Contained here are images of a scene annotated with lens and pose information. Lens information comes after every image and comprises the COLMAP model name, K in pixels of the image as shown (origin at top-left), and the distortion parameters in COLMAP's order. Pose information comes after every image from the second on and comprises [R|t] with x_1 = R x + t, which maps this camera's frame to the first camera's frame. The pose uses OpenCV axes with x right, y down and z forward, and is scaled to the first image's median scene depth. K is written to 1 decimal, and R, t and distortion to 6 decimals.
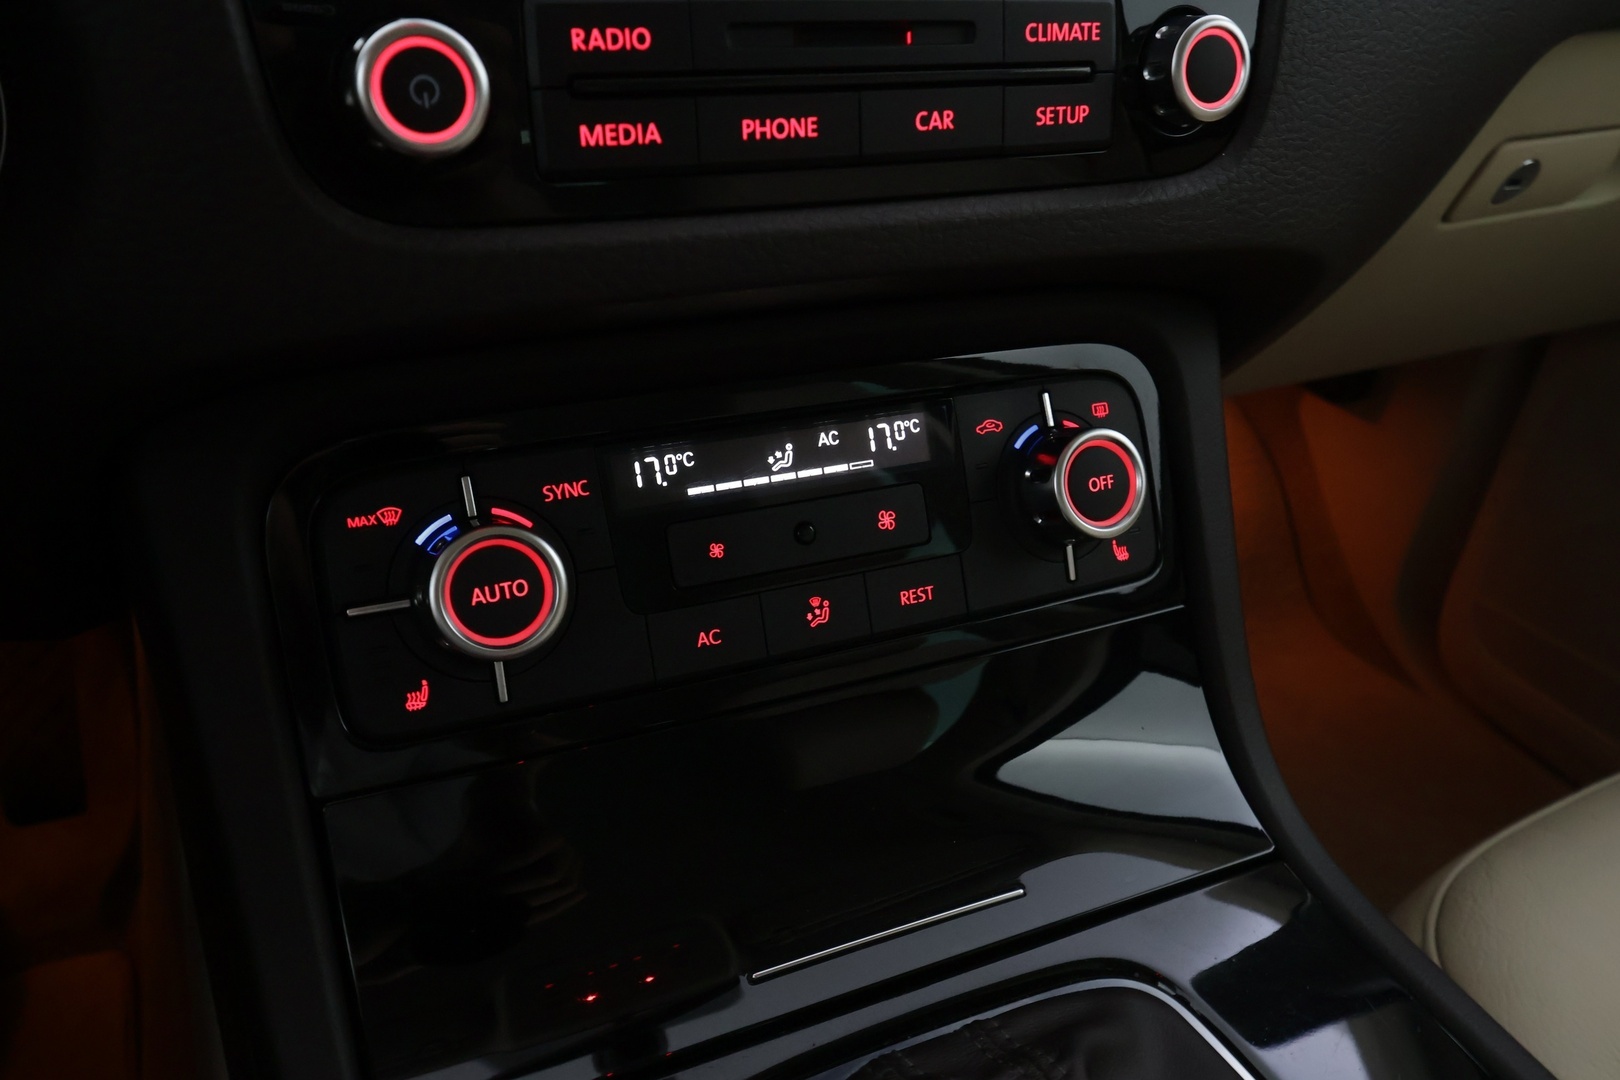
lens RADIAL K [[1288.4, 0, 817.3], [0, 1288.4, 531.8], [0, 0, 1]] dist [0.005204, 0.021535]
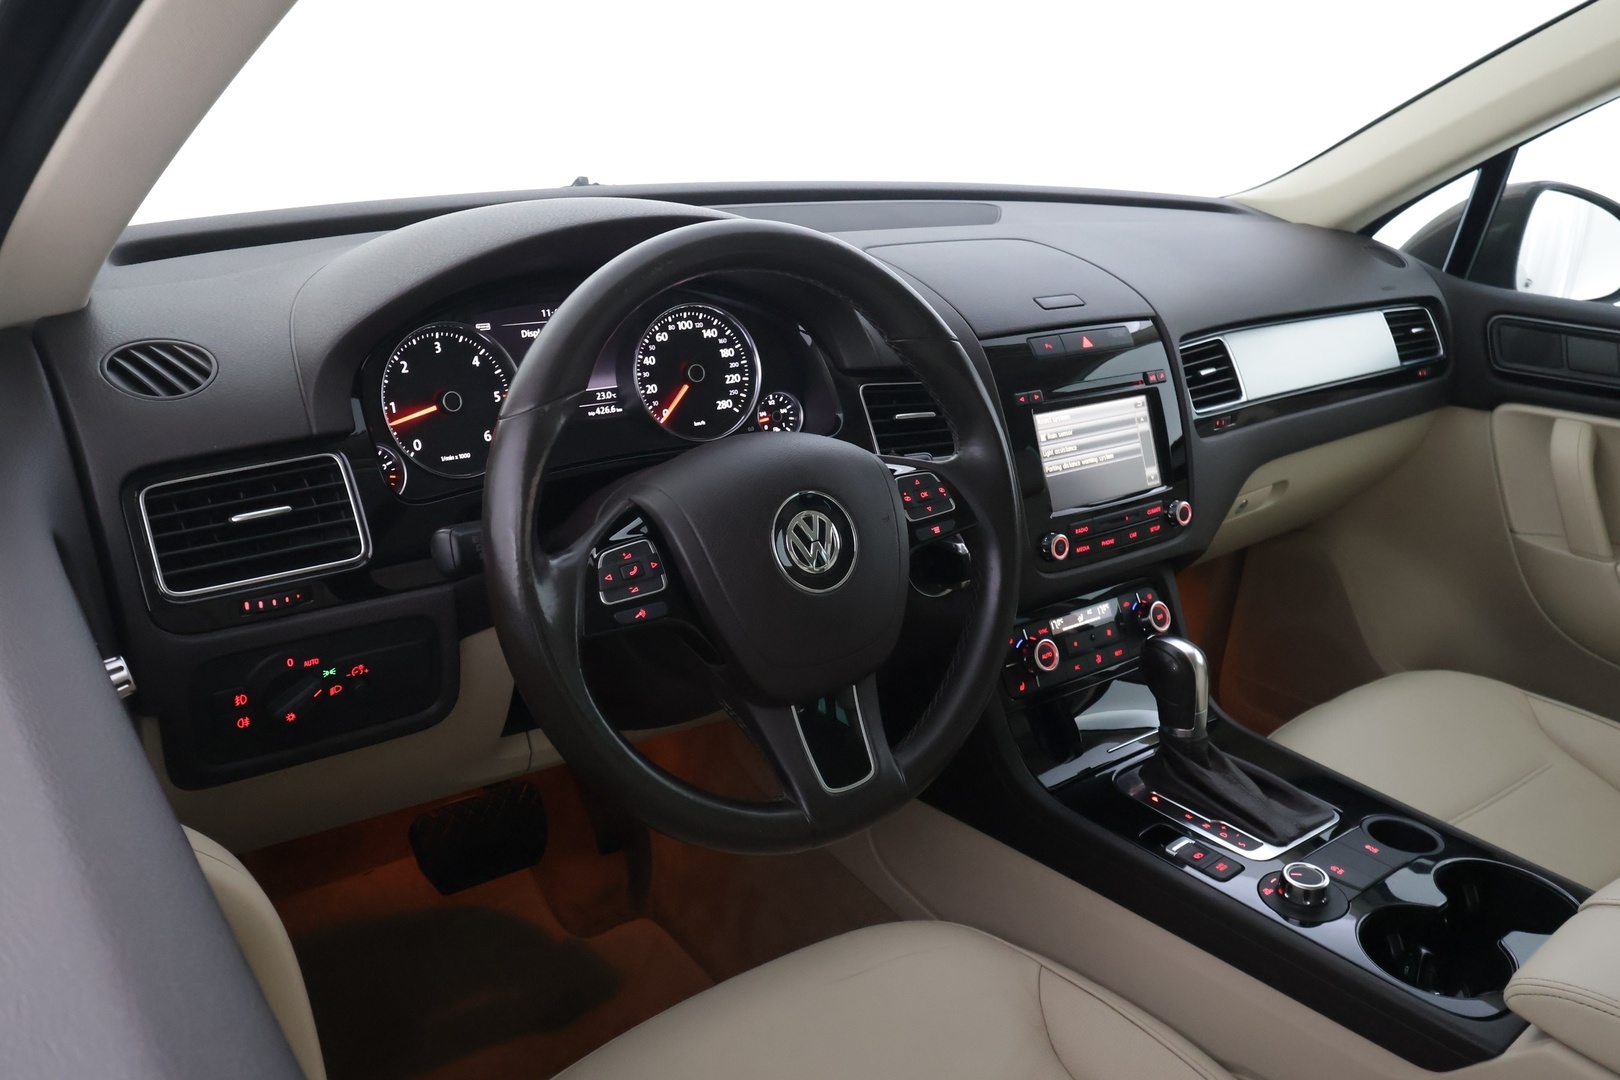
lens RADIAL K [[1288.4, 0, 811.0], [0, 1288.4, 538.7], [0, 0, 1]] dist [0.005204, 0.021535]
pose [[0.975162, -0.089868, 0.202443, -1.701721], [0.117700, 0.984515, -0.129914, 0.119753], [-0.187633, 0.150515, 0.970639, -2.772350]]
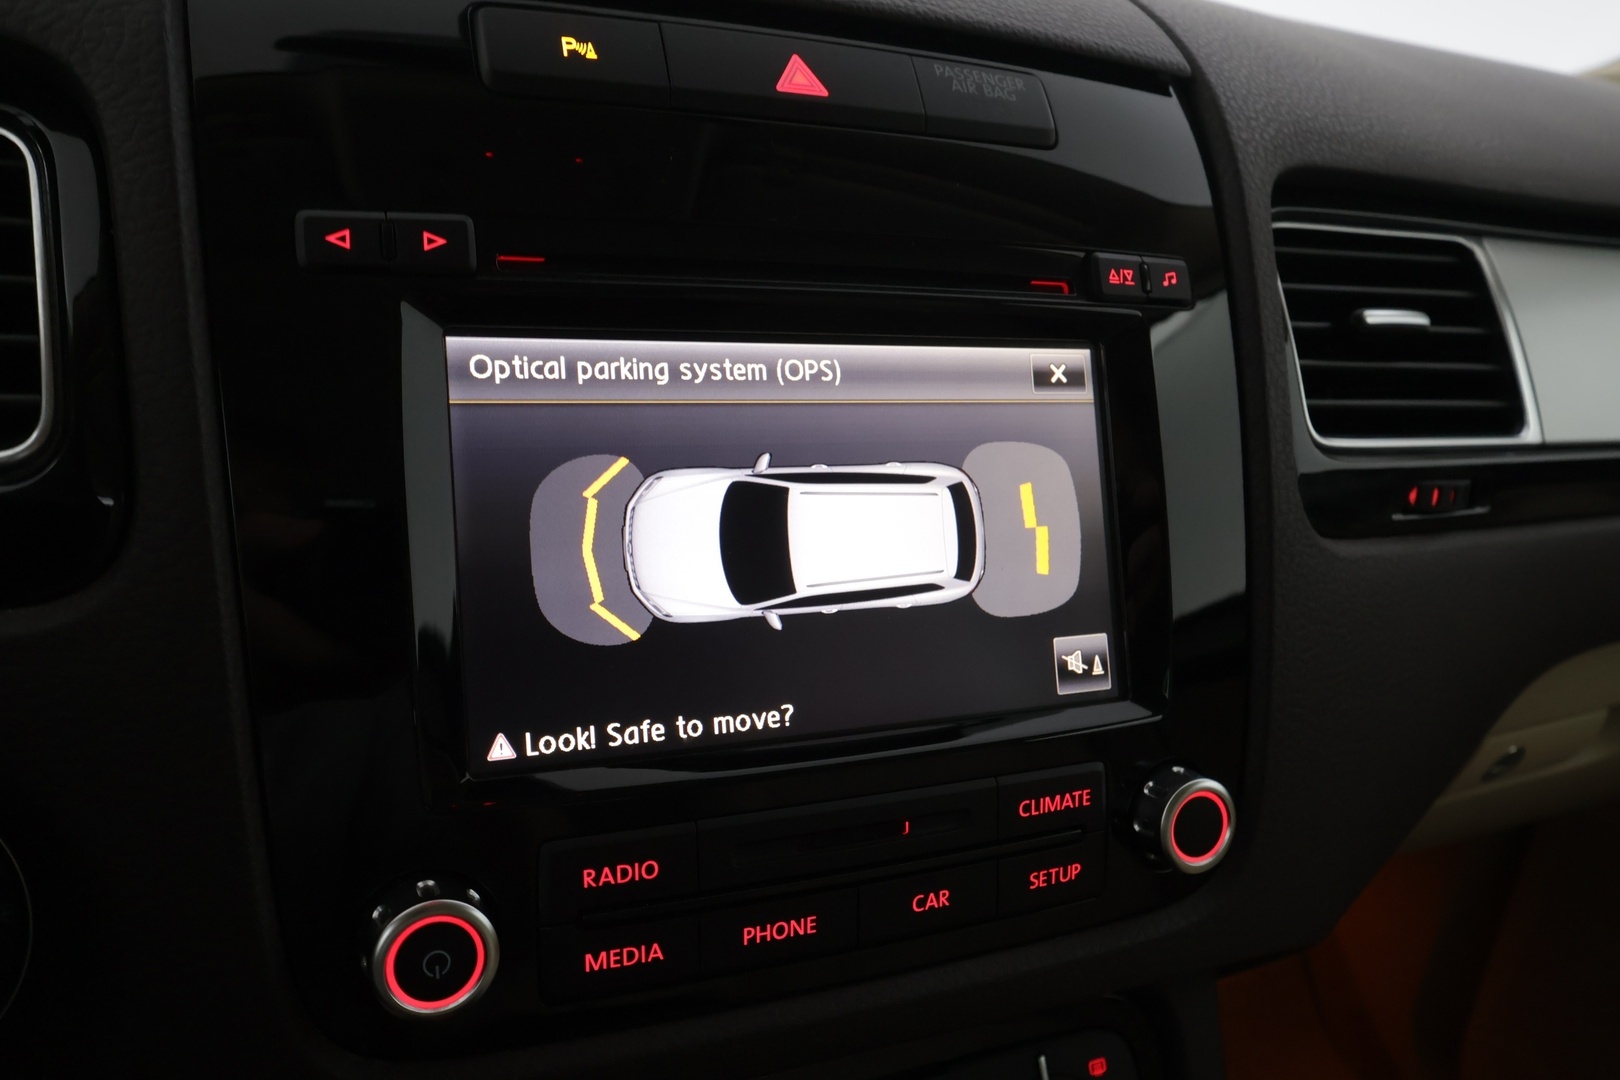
lens RADIAL K [[1288.4, 0, 815.3], [0, 1288.4, 531.3], [0, 0, 1]] dist [0.005204, 0.021535]
pose [[0.999344, 0.035305, -0.008019, -0.003144], [-0.036198, 0.978555, -0.202781, -0.364480], [0.000688, 0.202938, 0.979191, -0.064493]]
